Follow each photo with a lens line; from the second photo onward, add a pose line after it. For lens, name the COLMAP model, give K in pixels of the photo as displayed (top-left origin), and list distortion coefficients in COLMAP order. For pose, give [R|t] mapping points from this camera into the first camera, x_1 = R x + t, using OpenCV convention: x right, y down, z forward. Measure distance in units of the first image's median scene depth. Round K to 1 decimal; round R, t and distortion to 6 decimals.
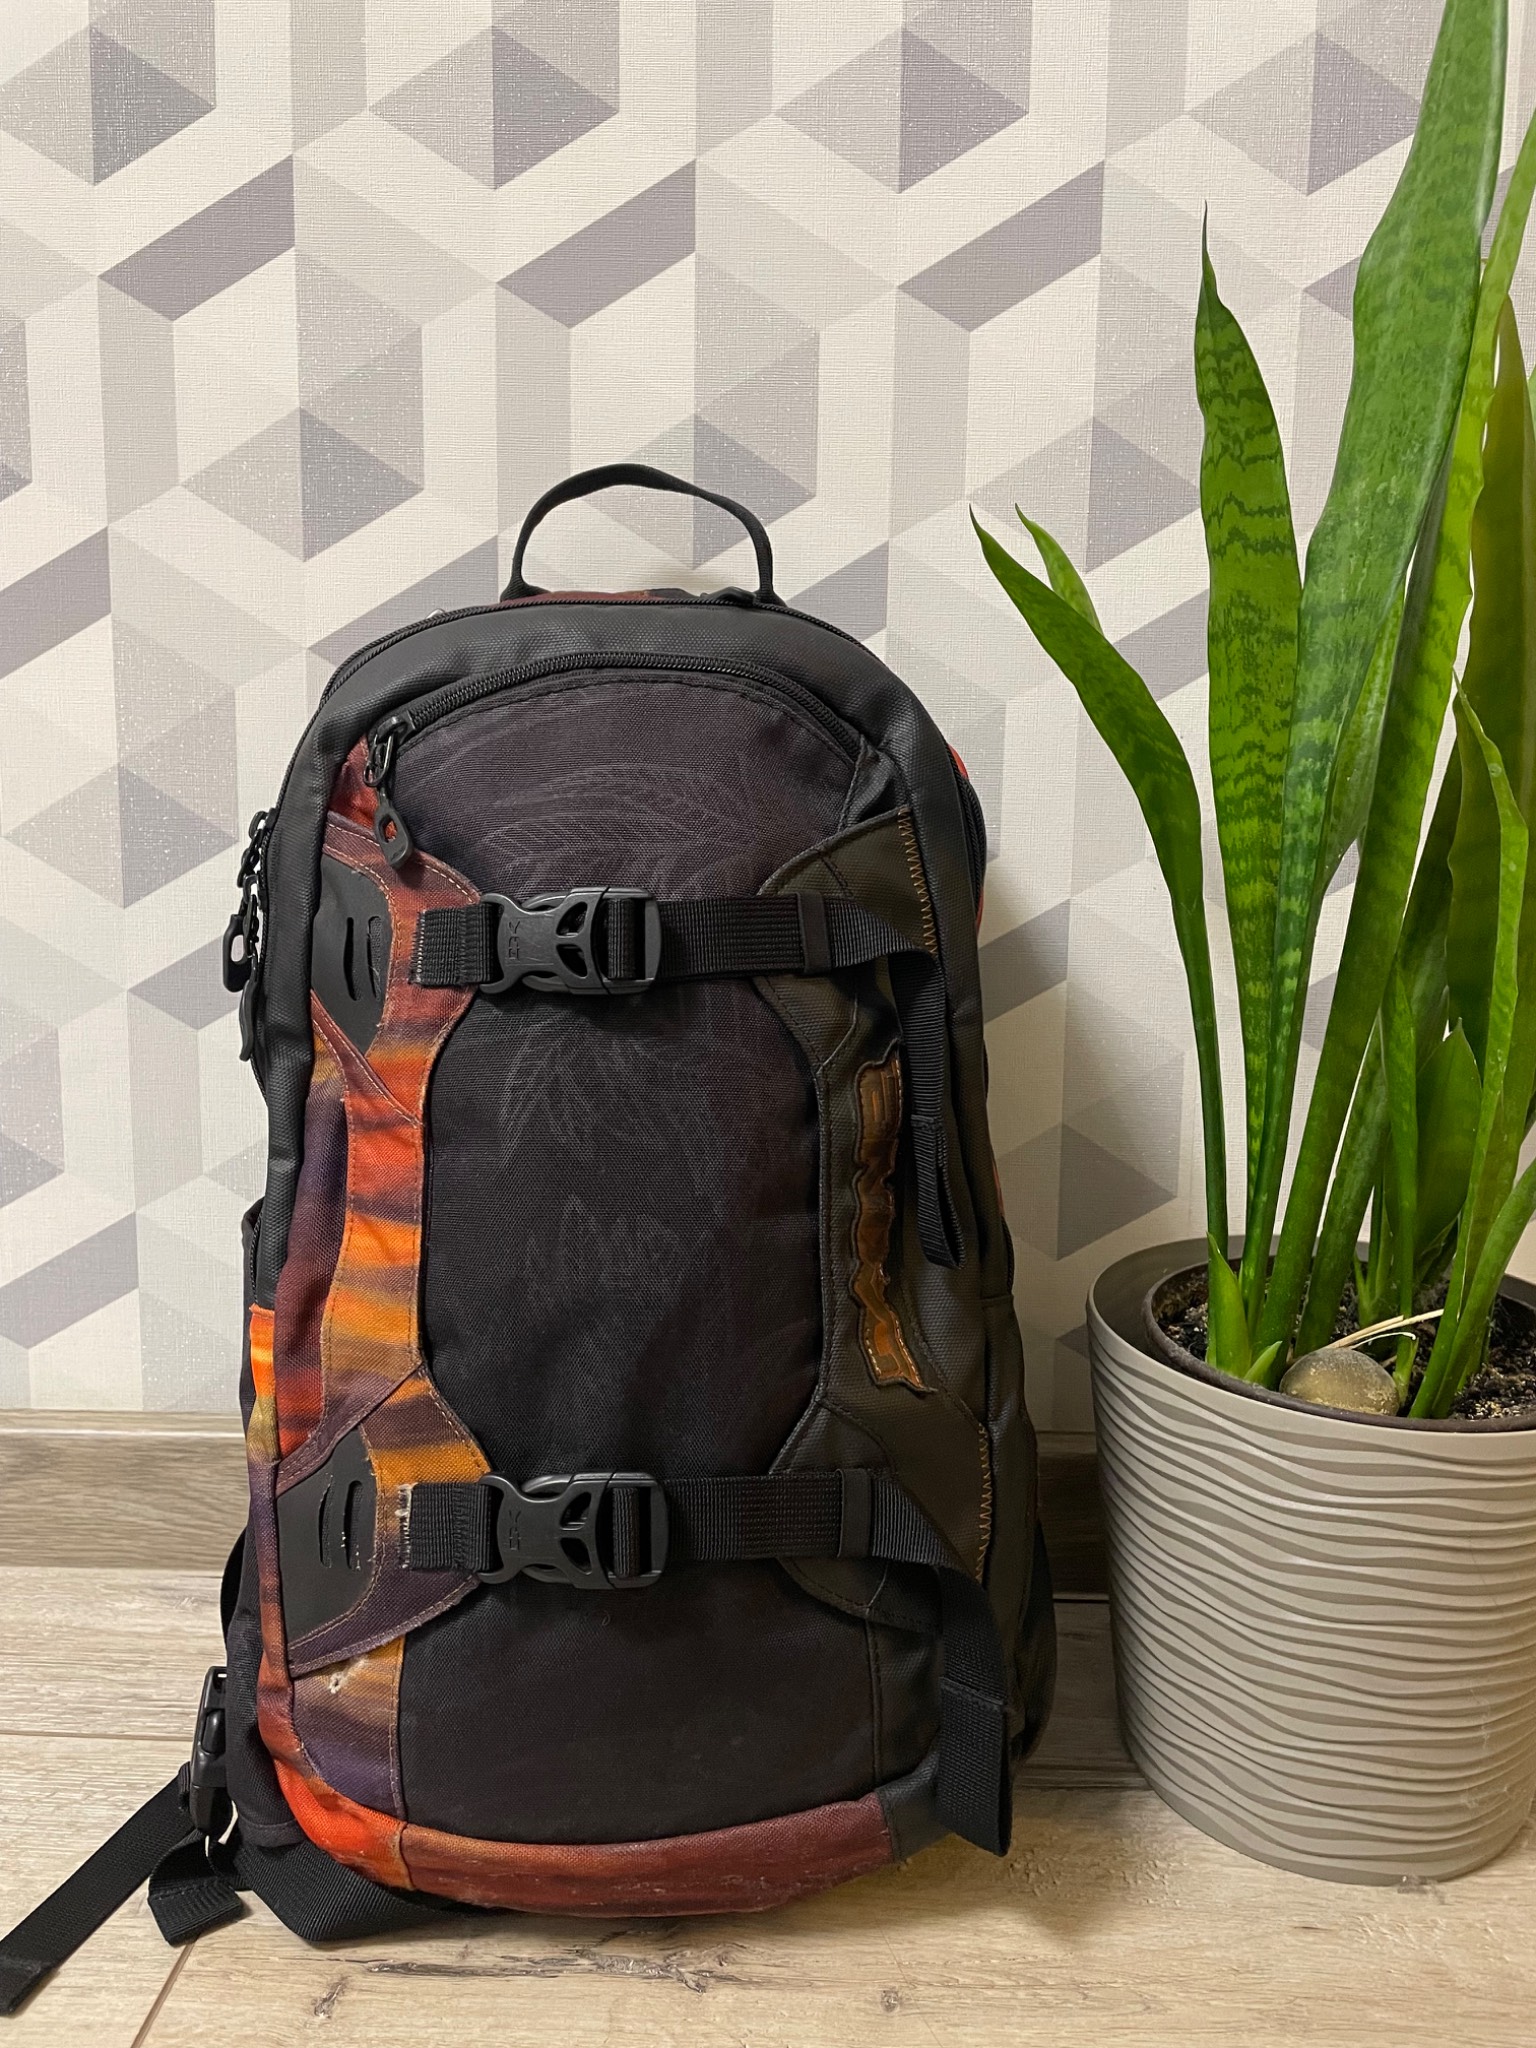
lens RADIAL K [[1557.6, 0, 762.3], [0, 1557.6, 1005.4], [0, 0, 1]] dist [0.081391, -0.116100]
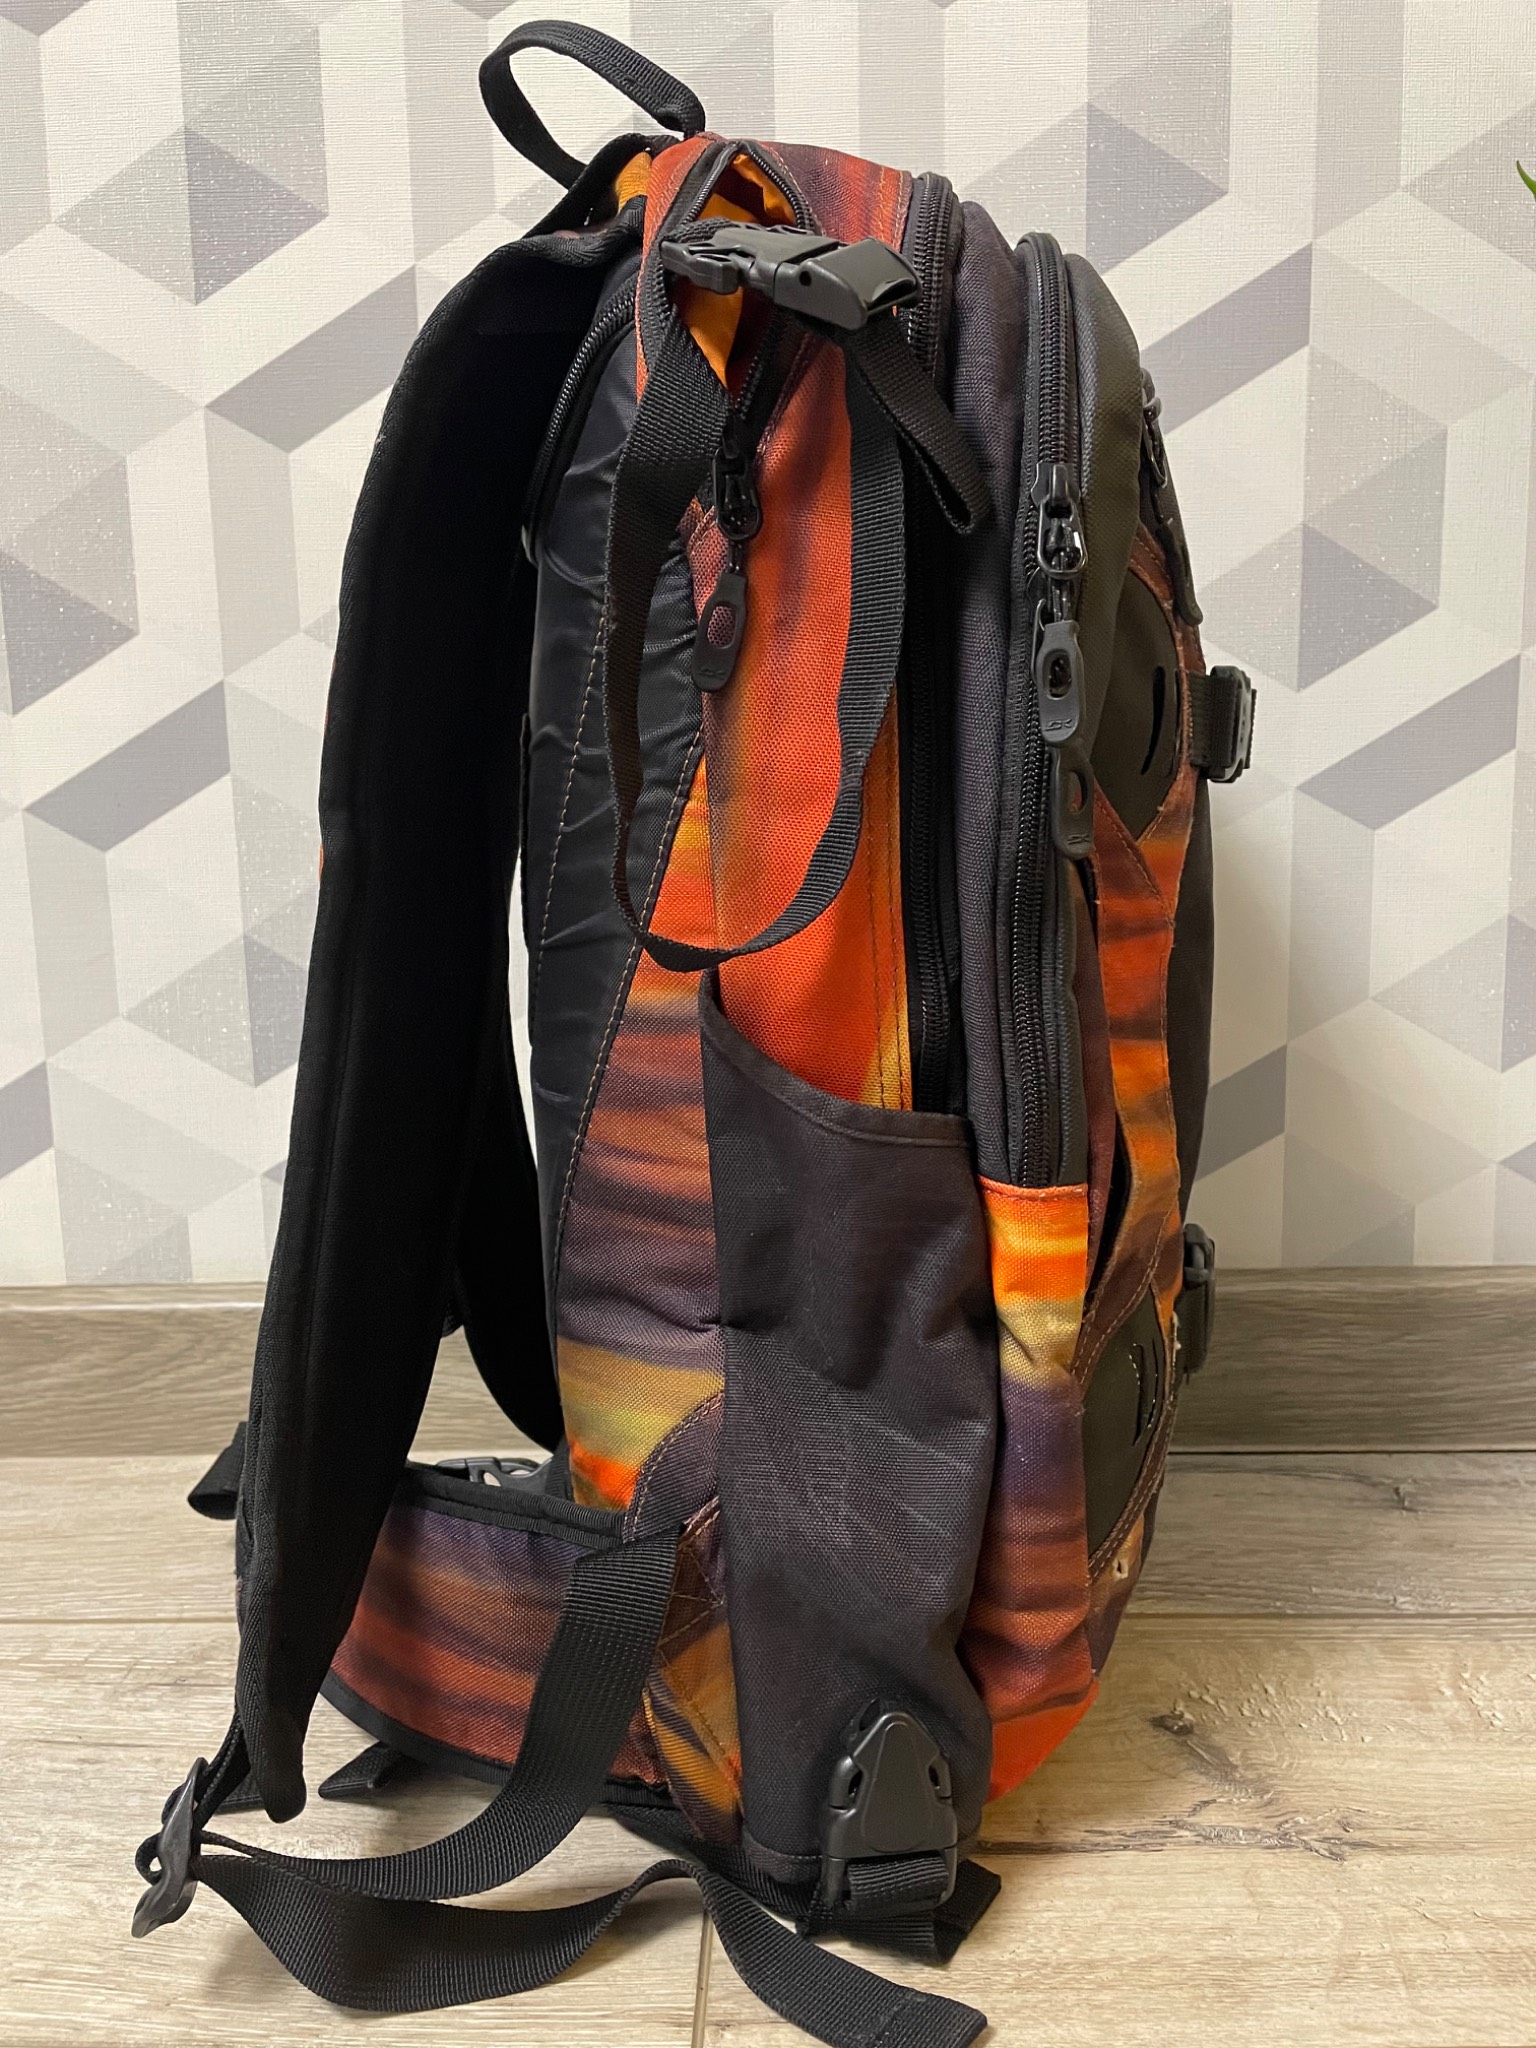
lens RADIAL K [[1554.0, 0, 765.5], [0, 1554.0, 1011.9], [0, 0, 1]] dist [0.093924, -0.131792]
pose [[0.999379, -0.035213, 0.001186, -0.323015], [0.035183, 0.999189, 0.019588, 0.137962], [-0.001875, -0.019534, 0.999807, 0.156987]]
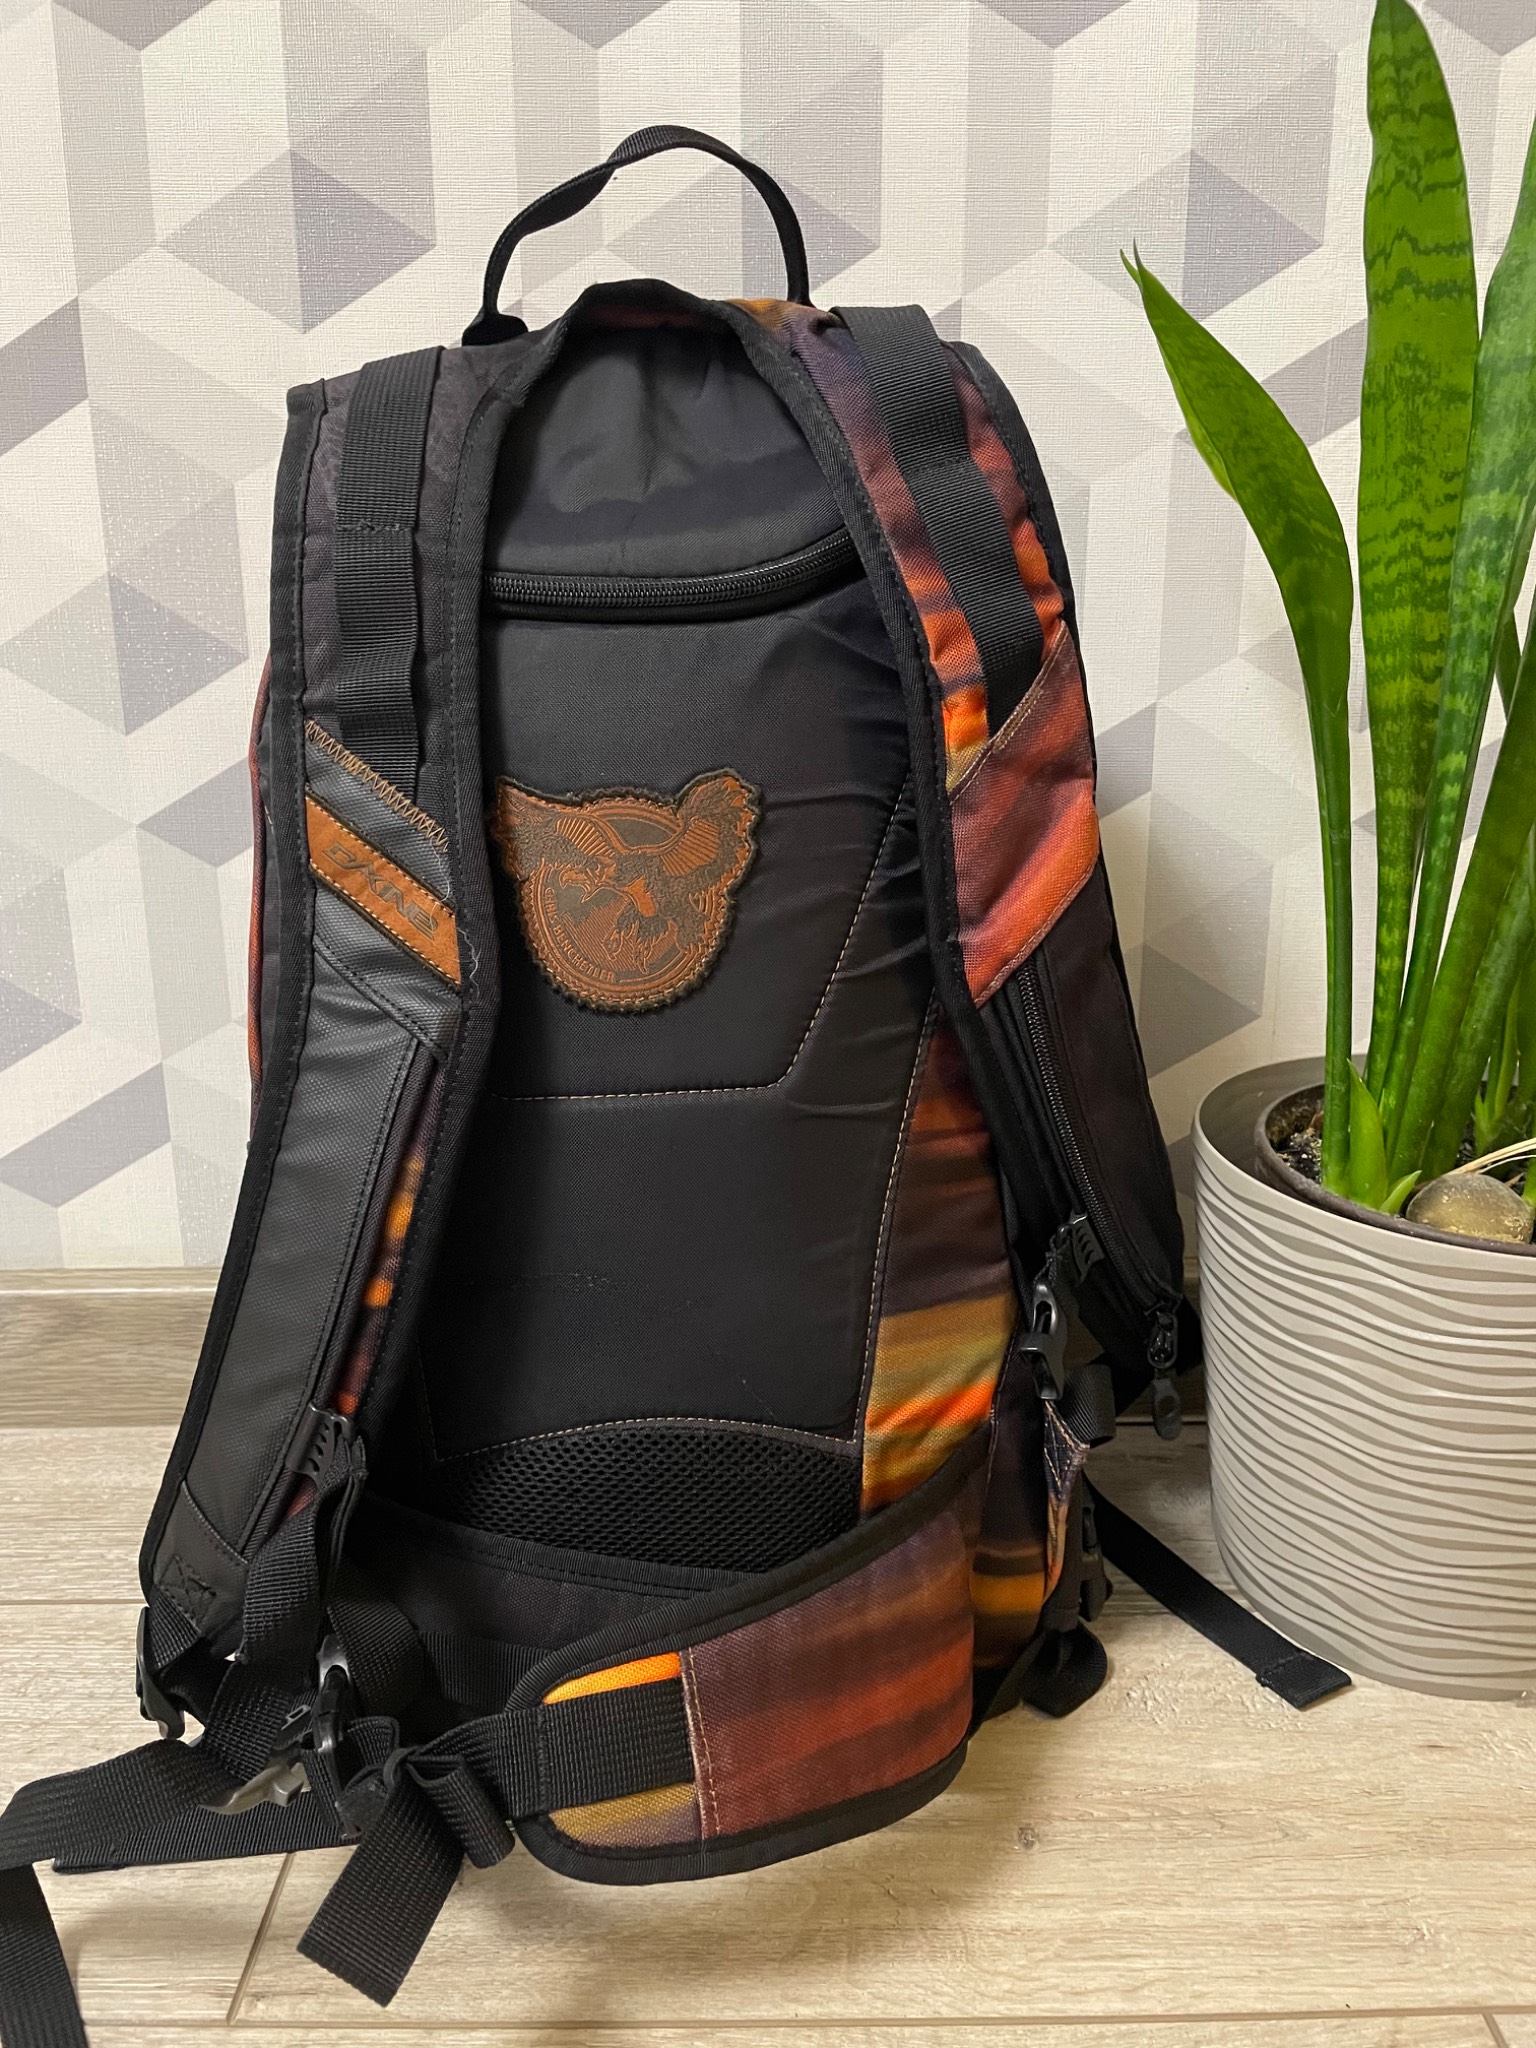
lens RADIAL K [[1554.0, 0, 765.5], [0, 1554.0, 1011.9], [0, 0, 1]] dist [0.093924, -0.131792]
pose [[0.999083, -0.028566, 0.031896, -0.096667], [0.024398, 0.991958, 0.124191, -0.009763], [-0.035187, -0.123299, 0.991746, 0.085286]]
